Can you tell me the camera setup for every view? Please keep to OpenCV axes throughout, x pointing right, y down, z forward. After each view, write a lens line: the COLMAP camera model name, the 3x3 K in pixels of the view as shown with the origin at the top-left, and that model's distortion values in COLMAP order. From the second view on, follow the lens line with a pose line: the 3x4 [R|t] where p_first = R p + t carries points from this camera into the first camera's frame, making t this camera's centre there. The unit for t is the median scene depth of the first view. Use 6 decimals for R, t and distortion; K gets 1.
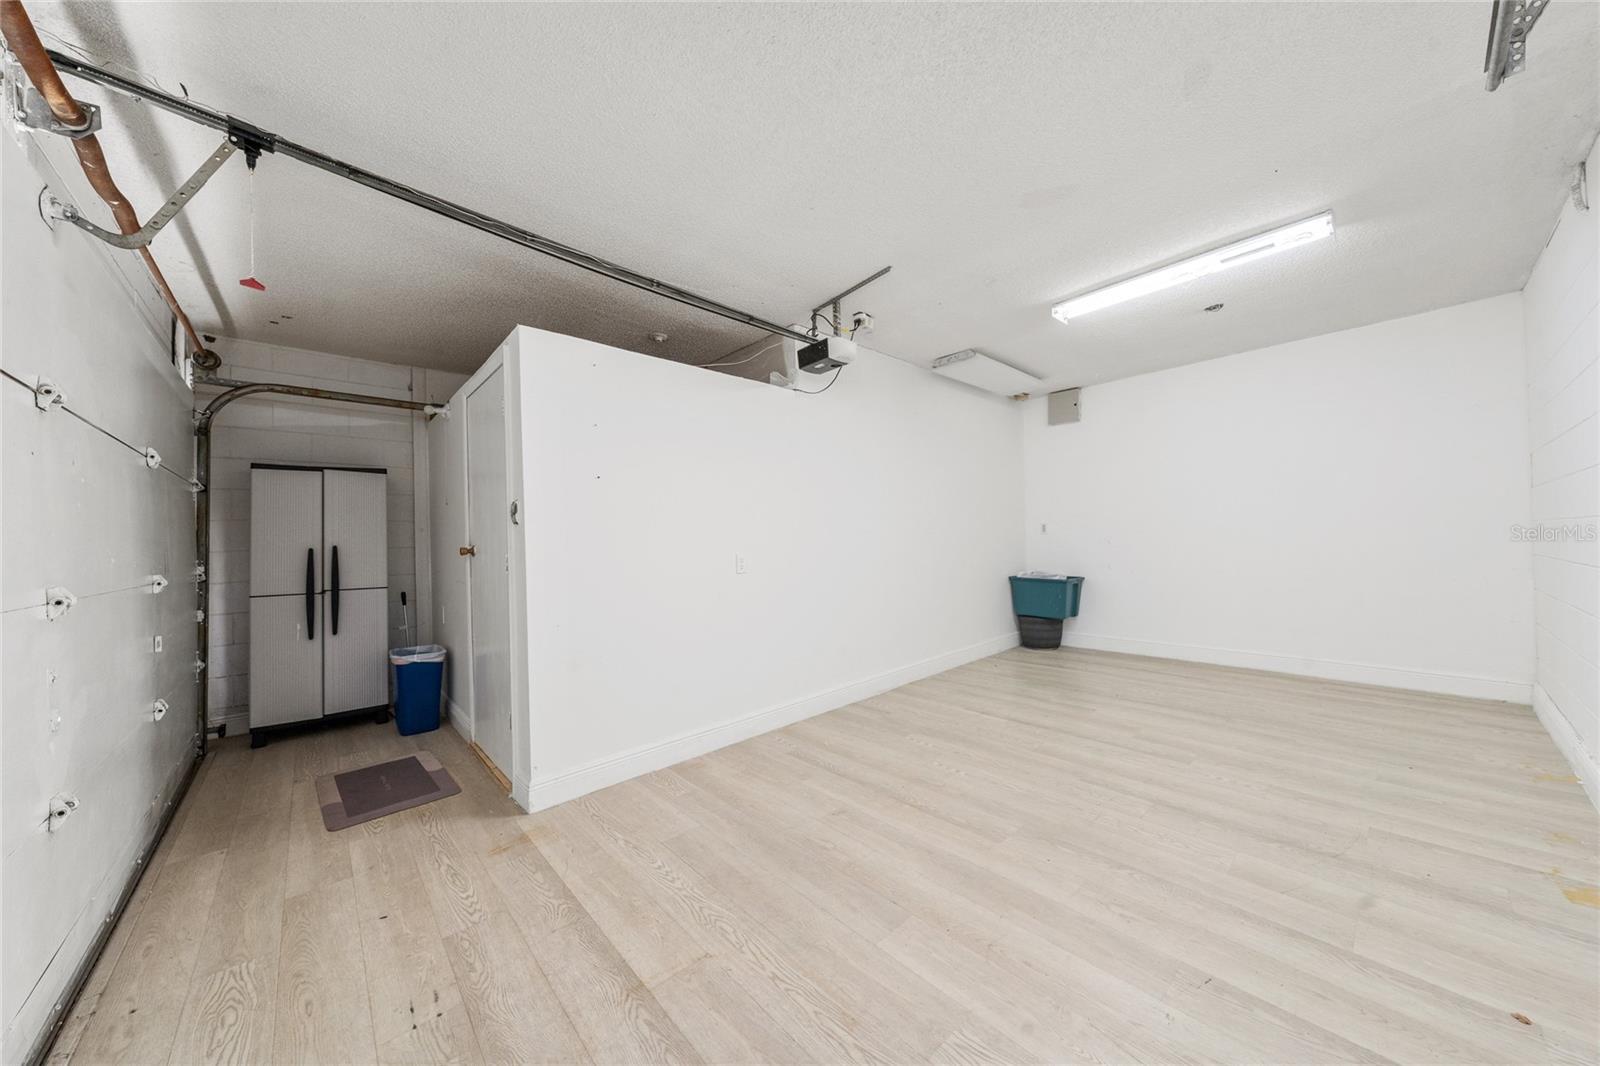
lens RADIAL K [[555.0, 0, 801.5], [0, 555.0, 536.5], [0, 0, 1]] dist [-0.003268, 0.000441]
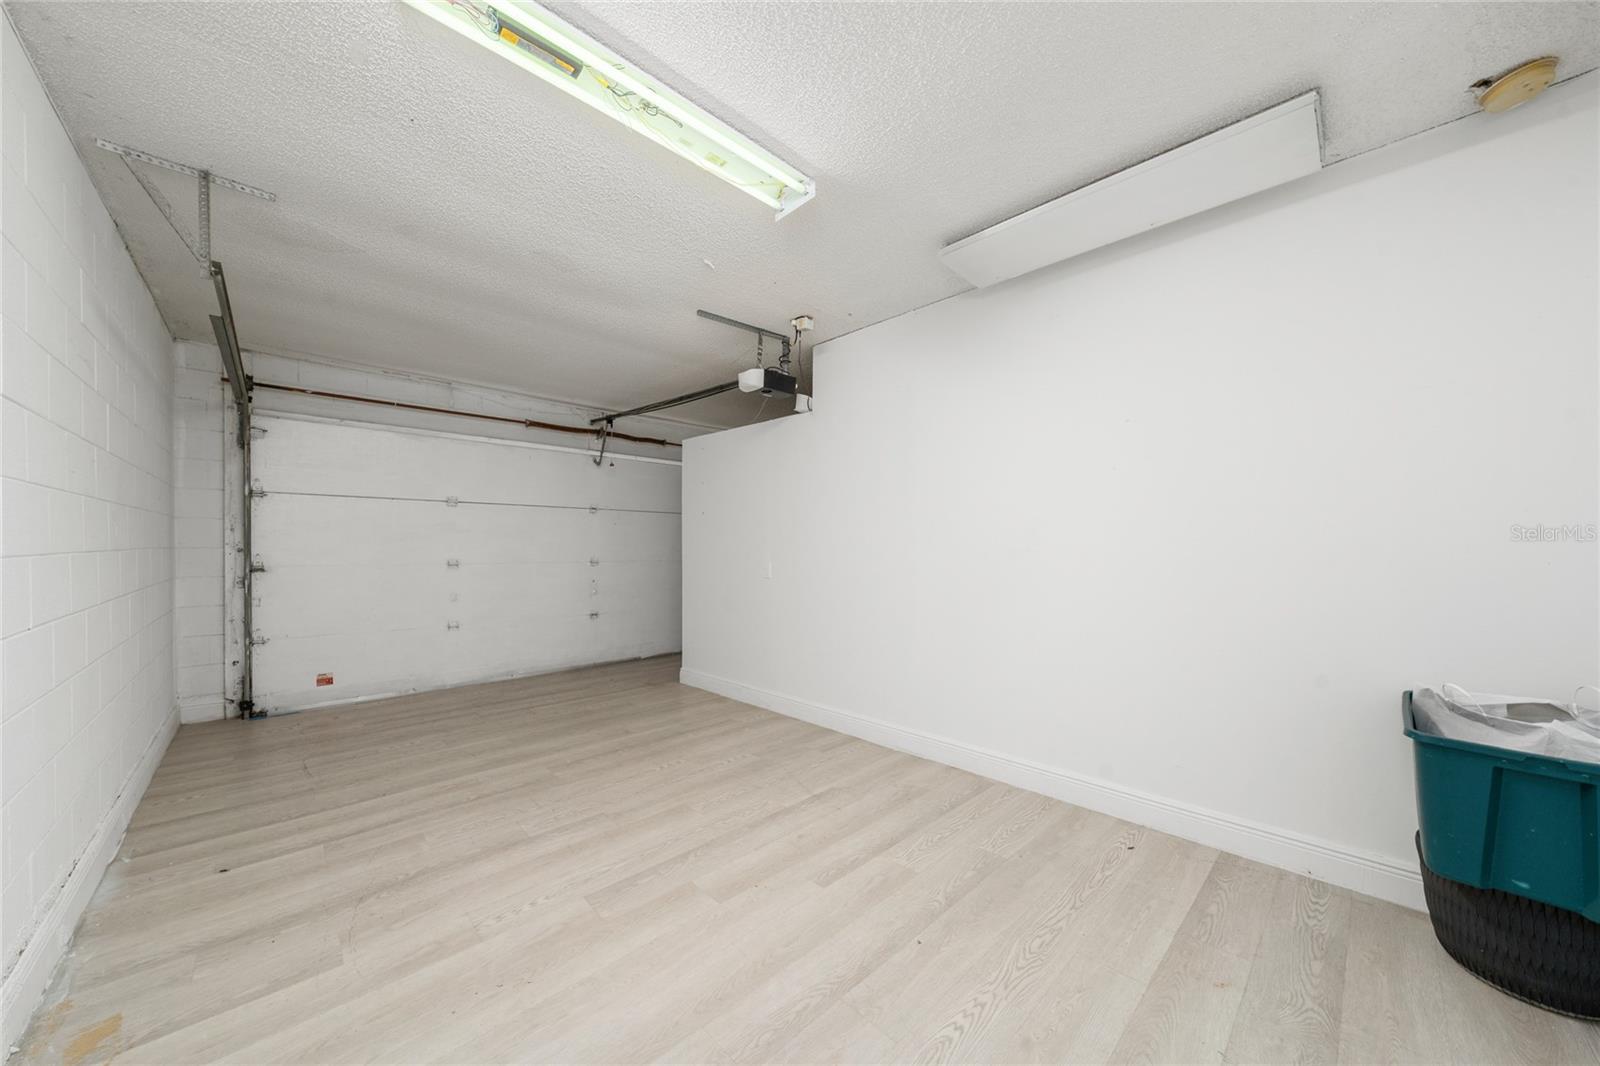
lens RADIAL K [[555.0, 0, 800.4], [0, 555.0, 537.9], [0, 0, 1]] dist [-0.003268, 0.000441]
pose [[0.021404, 0.012255, -0.999696, 1.735151], [0.002966, 0.999920, 0.012322, -0.062206], [0.999767, -0.003228, 0.021365, 1.563068]]
